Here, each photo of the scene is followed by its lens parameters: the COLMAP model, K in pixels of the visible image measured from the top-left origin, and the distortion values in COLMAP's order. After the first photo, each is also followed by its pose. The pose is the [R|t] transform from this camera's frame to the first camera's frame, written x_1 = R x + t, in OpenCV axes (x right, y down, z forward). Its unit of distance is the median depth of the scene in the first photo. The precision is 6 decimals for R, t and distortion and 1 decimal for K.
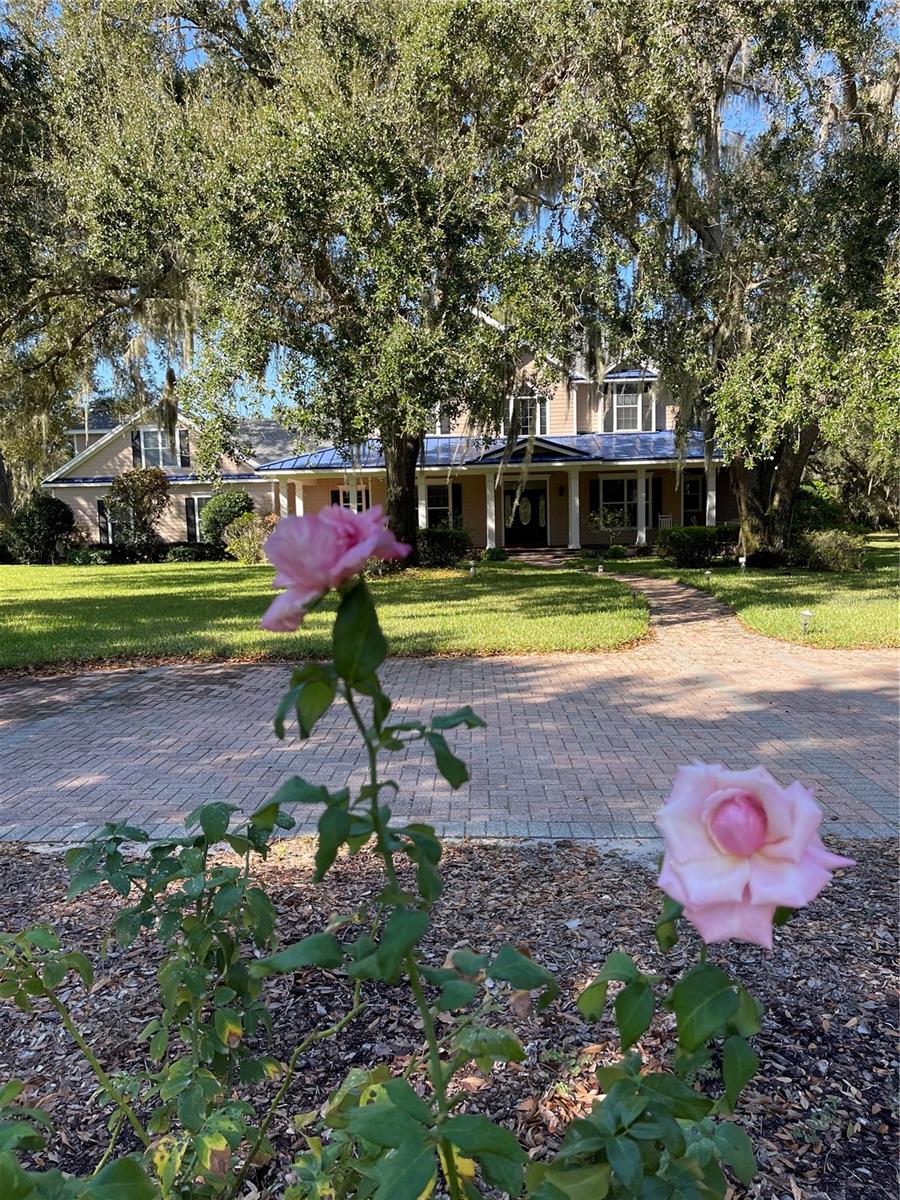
lens RADIAL K [[889.4, 0, 435.6], [0, 889.4, 609.8], [0, 0, 1]] dist [0.084893, -0.100098]
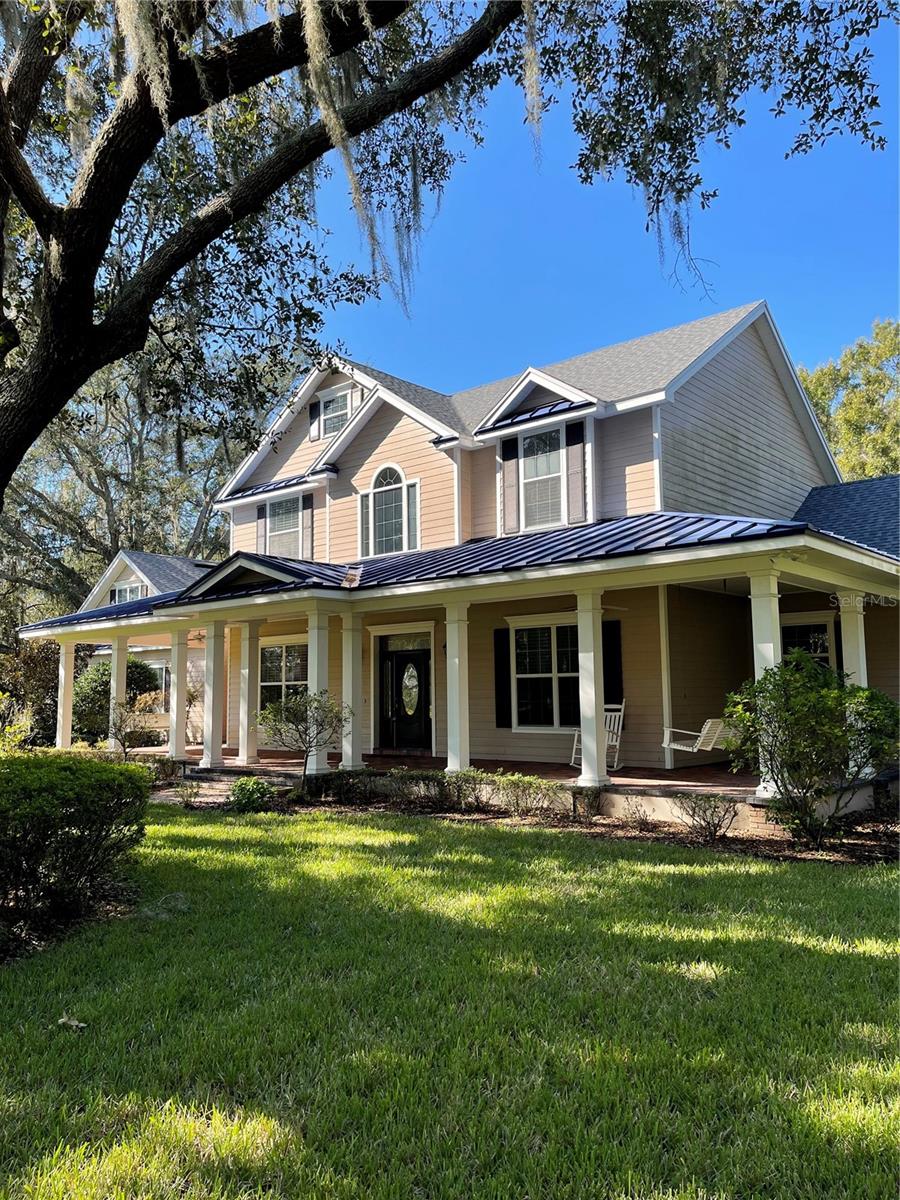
lens RADIAL K [[889.4, 0, 435.6], [0, 889.4, 609.8], [0, 0, 1]] dist [0.084893, -0.100098]
pose [[0.776343, -0.044398, -0.628745, 0.468922], [-0.070170, 0.985228, -0.156212, -0.077965], [0.626393, 0.165393, 0.761759, 0.609781]]
